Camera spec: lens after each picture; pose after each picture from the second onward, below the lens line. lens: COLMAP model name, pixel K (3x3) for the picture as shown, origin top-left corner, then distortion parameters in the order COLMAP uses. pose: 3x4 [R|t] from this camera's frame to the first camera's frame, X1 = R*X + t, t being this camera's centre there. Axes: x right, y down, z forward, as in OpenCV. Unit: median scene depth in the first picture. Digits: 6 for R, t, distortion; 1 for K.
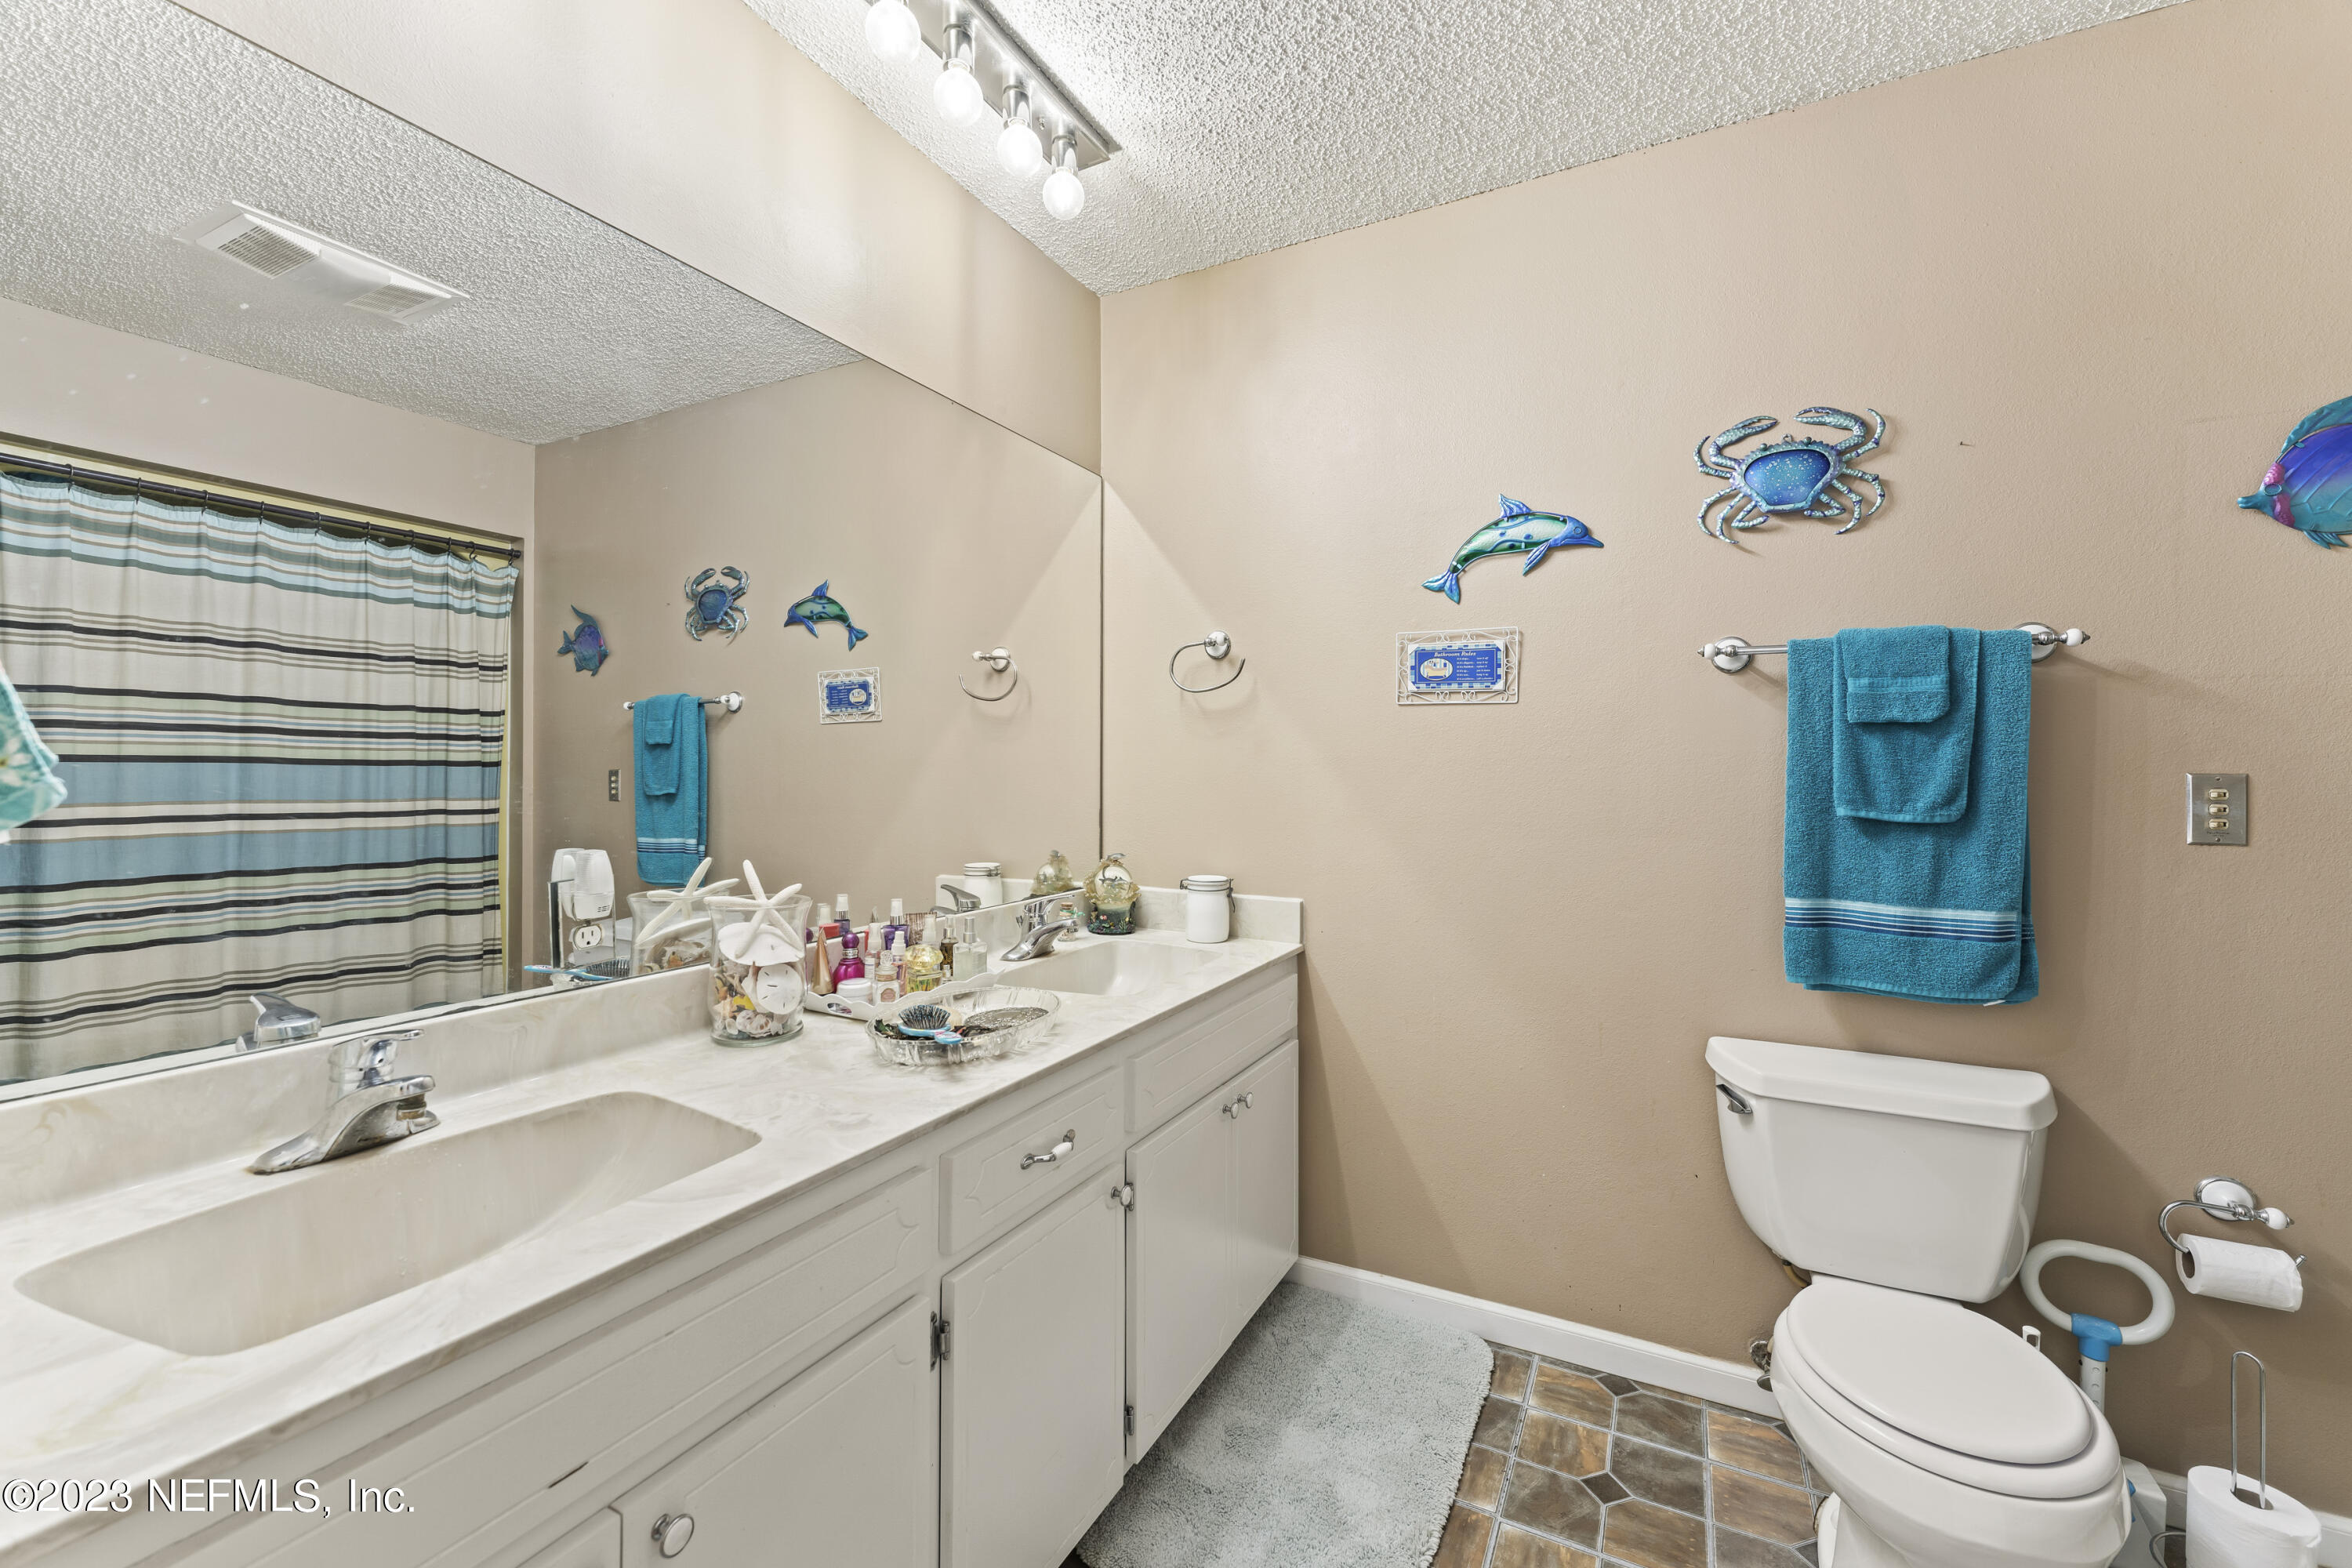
lens RADIAL K [[940.6, 0, 1172.7], [0, 940.6, 776.6], [0, 0, 1]] dist [0.000270, 0.001423]
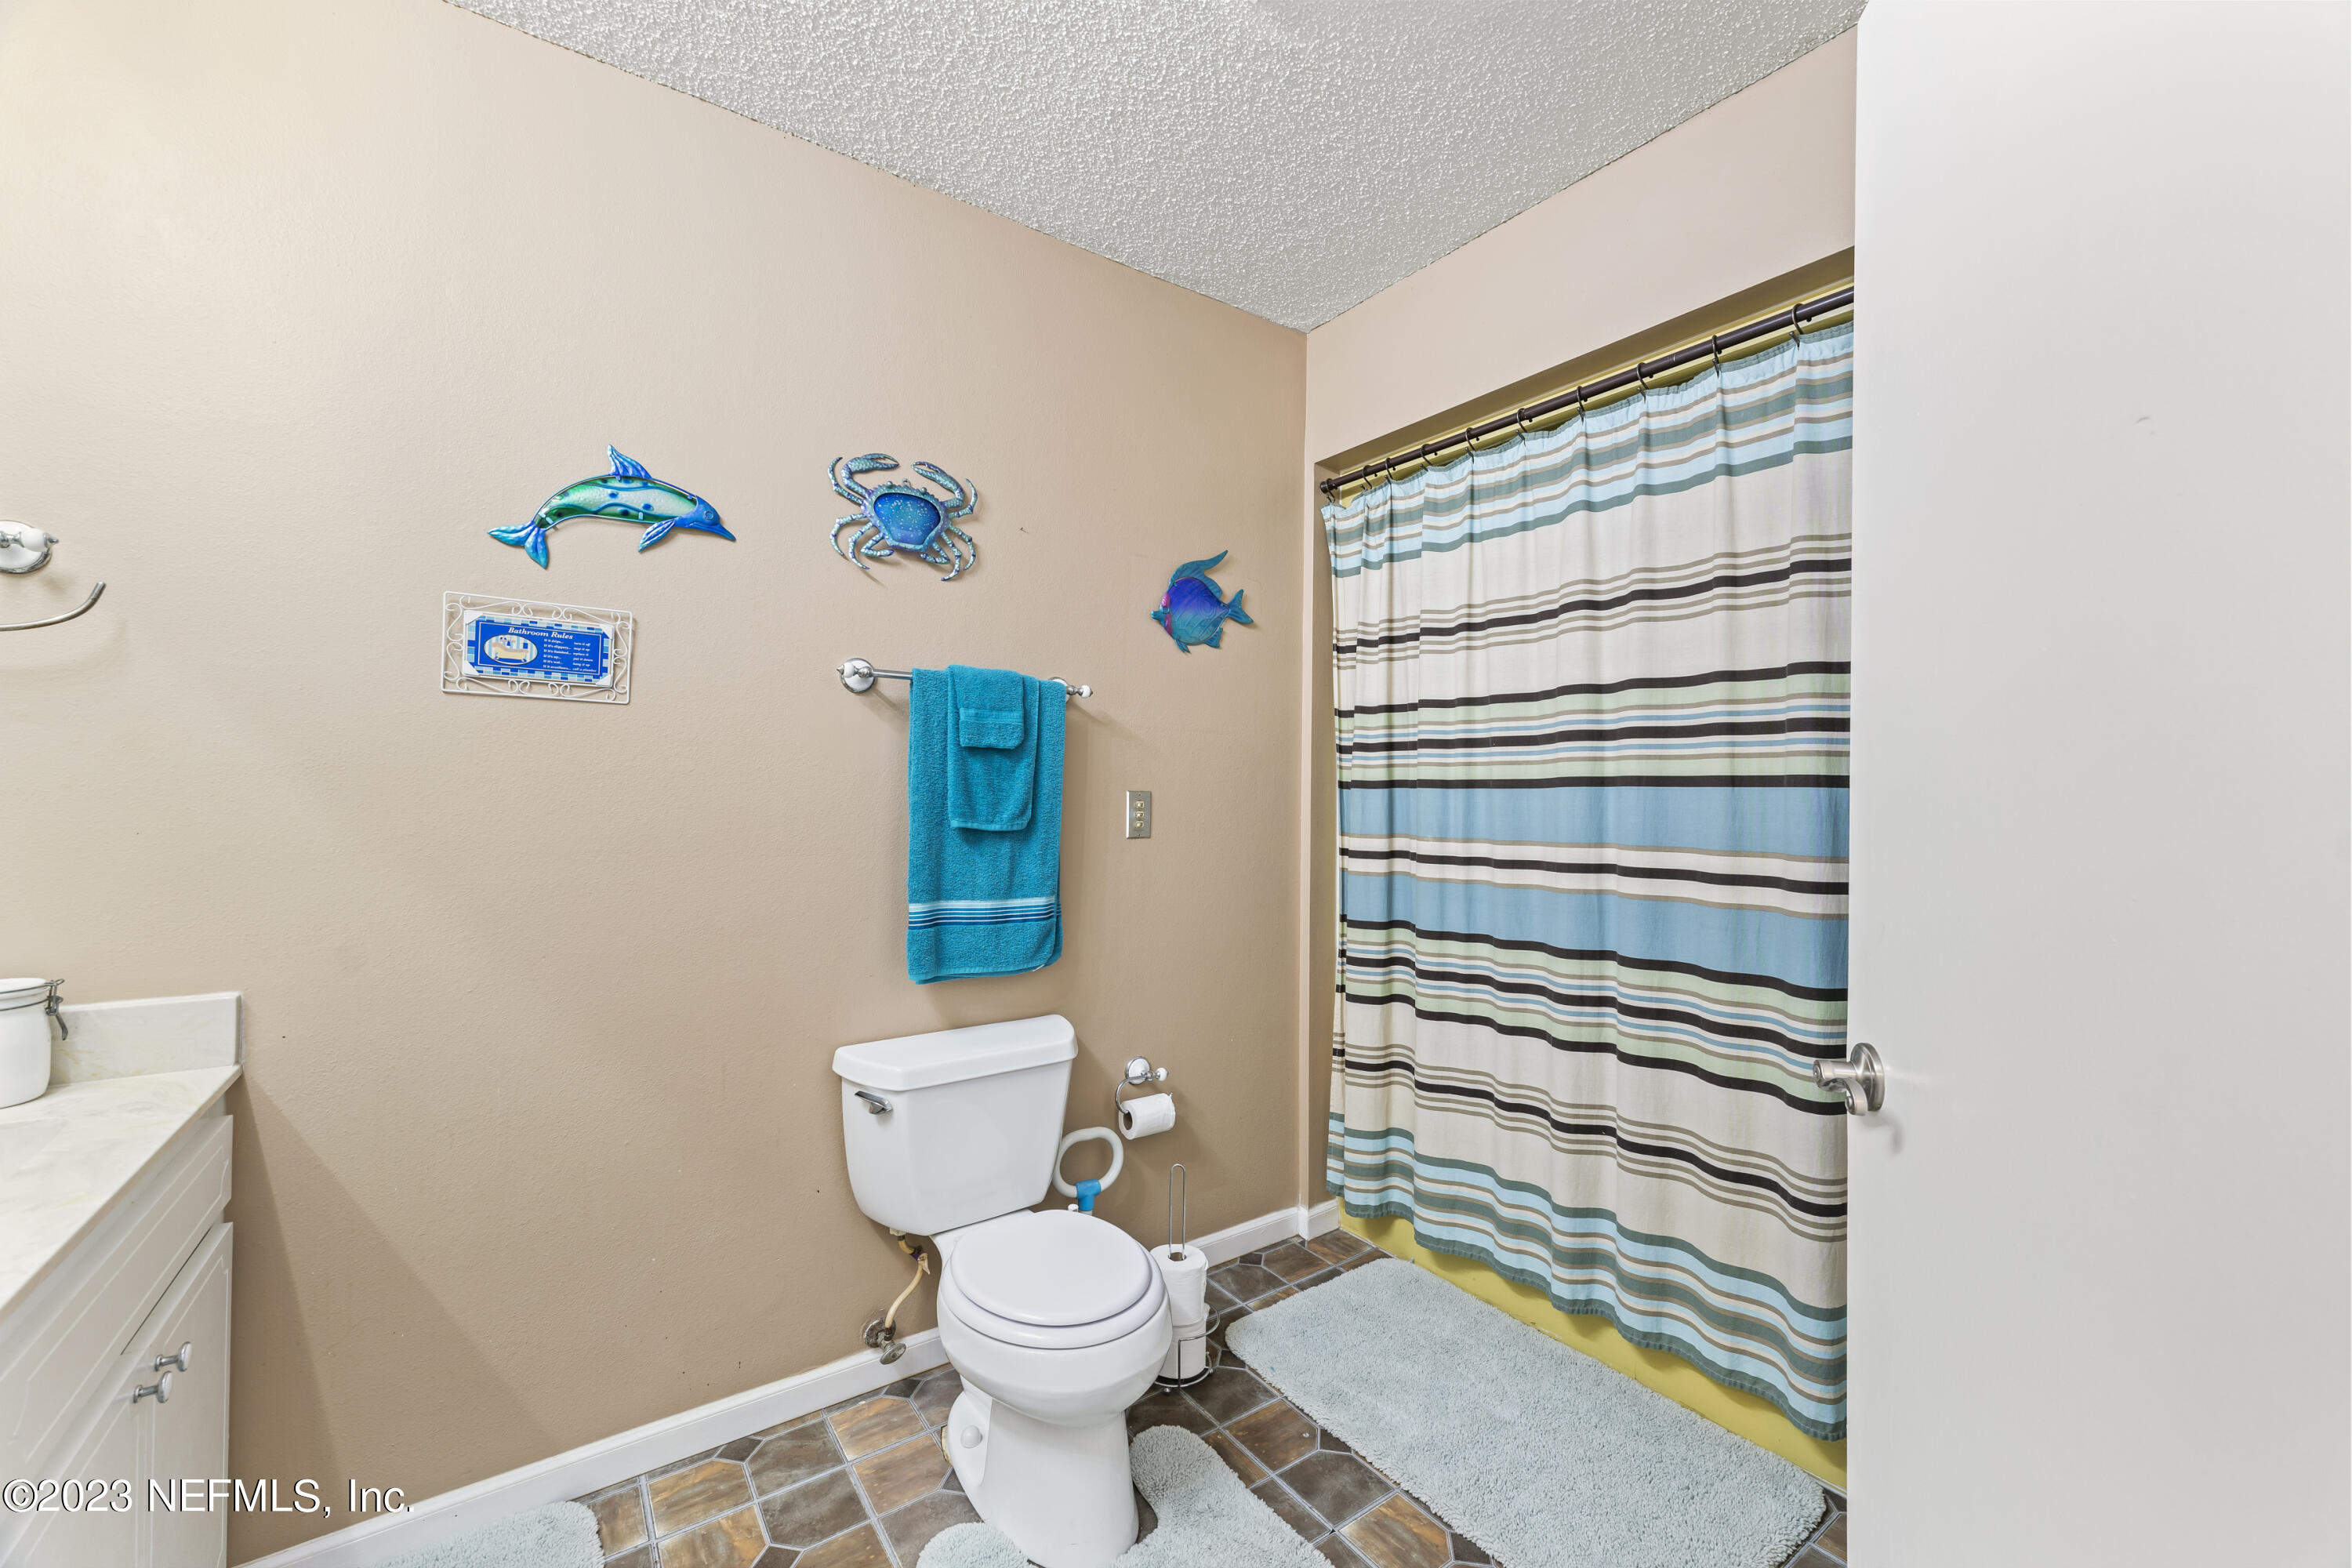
lens RADIAL K [[940.6, 0, 1174.5], [0, 940.6, 794.5], [0, 0, 1]] dist [0.000270, 0.001423]
pose [[0.451146, -0.003515, 0.892443, -0.181404], [-0.001513, 0.999988, 0.004704, -0.003910], [-0.892449, -0.003472, 0.451135, 0.230055]]
